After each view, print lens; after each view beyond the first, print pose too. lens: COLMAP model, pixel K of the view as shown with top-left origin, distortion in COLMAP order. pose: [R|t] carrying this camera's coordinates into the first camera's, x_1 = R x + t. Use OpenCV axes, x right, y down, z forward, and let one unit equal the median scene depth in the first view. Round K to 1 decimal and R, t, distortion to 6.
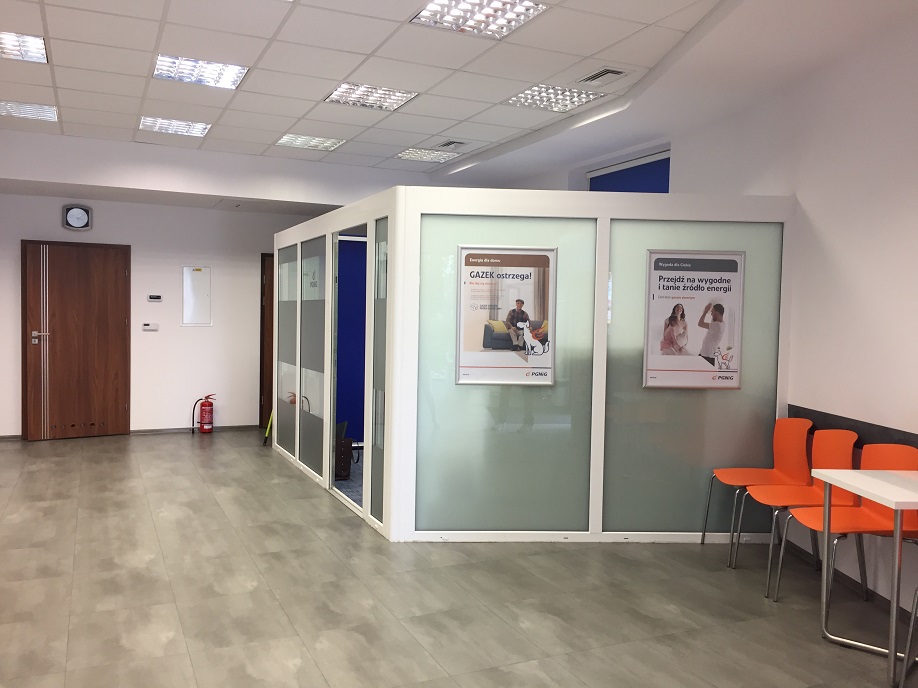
lens RADIAL K [[797.2, 0, 458.5], [0, 797.2, 345.1], [0, 0, 1]] dist [0.013086, -0.004368]
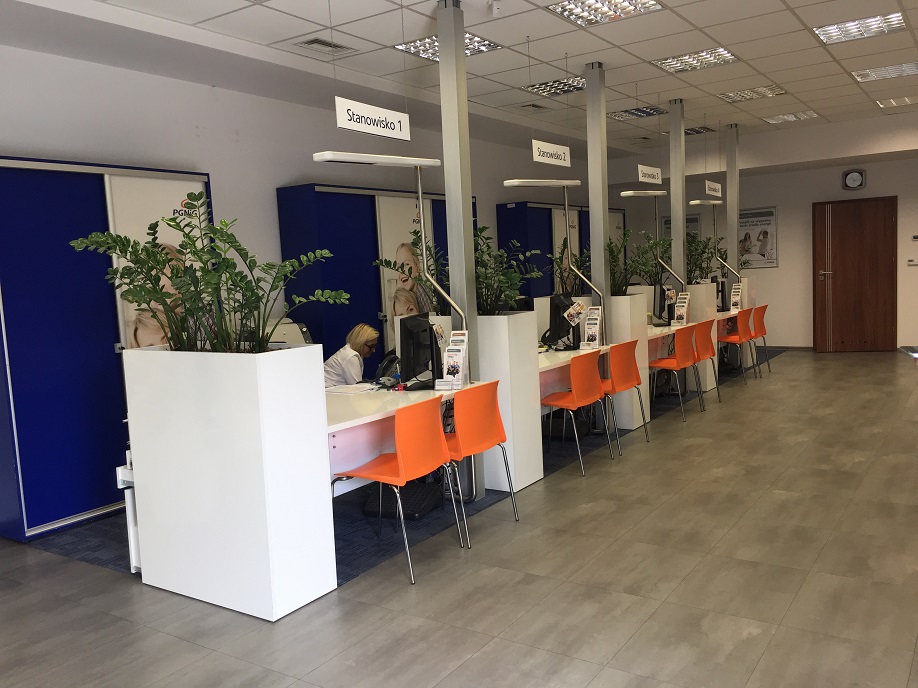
lens RADIAL K [[797.2, 0, 459.1], [0, 797.2, 345.2], [0, 0, 1]] dist [0.013086, -0.004368]
pose [[0.467541, 0.033601, -0.883333, 0.374287], [0.022086, 0.998521, 0.049673, 0.027740], [0.883695, -0.042733, 0.466108, -0.168271]]
